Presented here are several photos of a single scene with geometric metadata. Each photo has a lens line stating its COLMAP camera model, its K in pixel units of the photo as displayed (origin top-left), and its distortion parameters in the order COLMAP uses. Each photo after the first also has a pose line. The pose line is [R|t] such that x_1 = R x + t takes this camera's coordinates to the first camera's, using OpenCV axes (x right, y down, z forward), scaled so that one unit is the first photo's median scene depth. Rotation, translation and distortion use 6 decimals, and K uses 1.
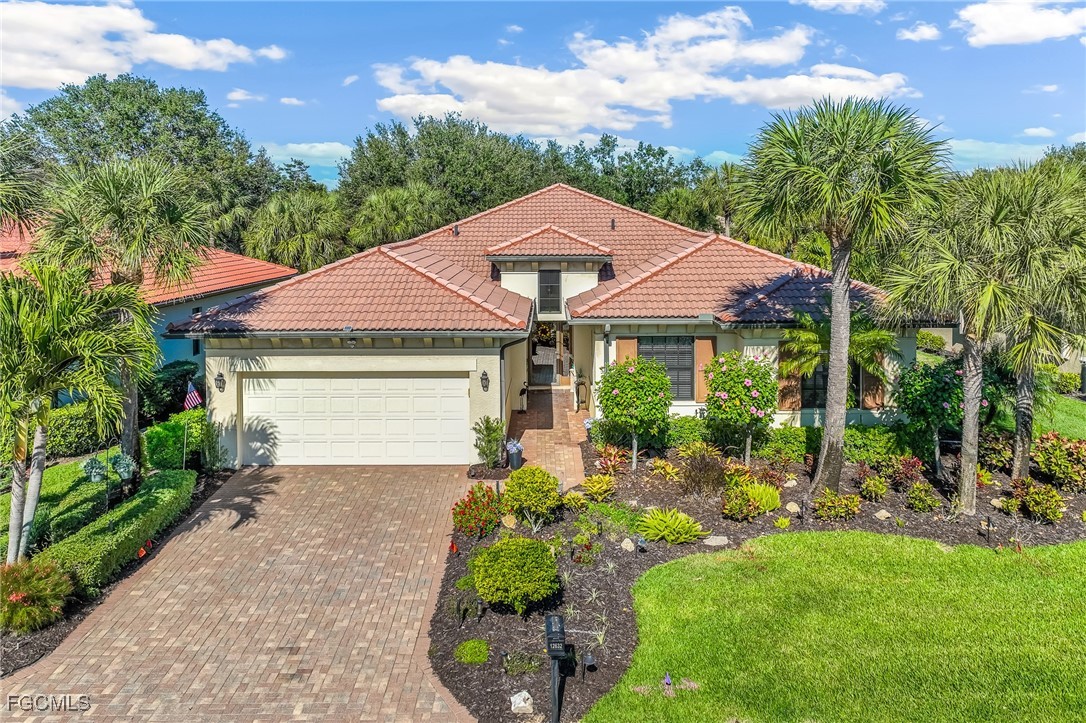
lens RADIAL K [[745.1, 0, 543.0], [0, 745.1, 361.5], [0, 0, 1]] dist [-0.000730, -0.000808]
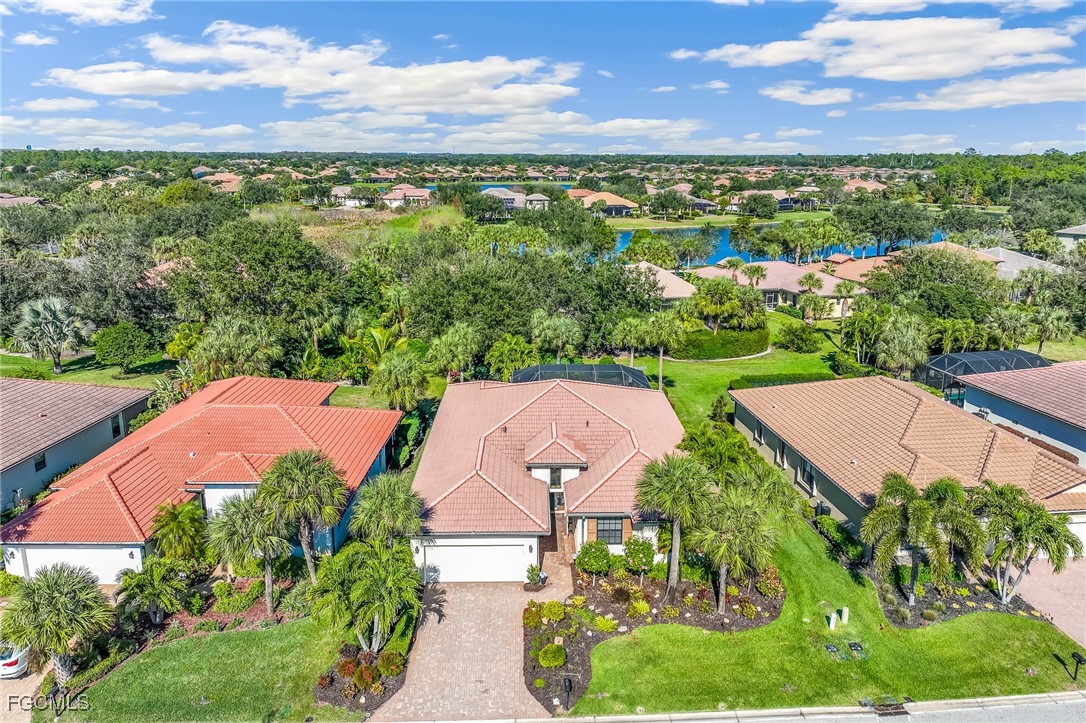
lens RADIAL K [[741.3, 0, 543.0], [0, 741.3, 361.5], [0, 0, 1]] dist [-0.000906, -0.000283]
pose [[0.999228, 0.008779, 0.038293, -0.135854], [-0.014943, 0.986384, 0.163778, -0.948126], [-0.036334, -0.164224, 0.985754, -1.211012]]
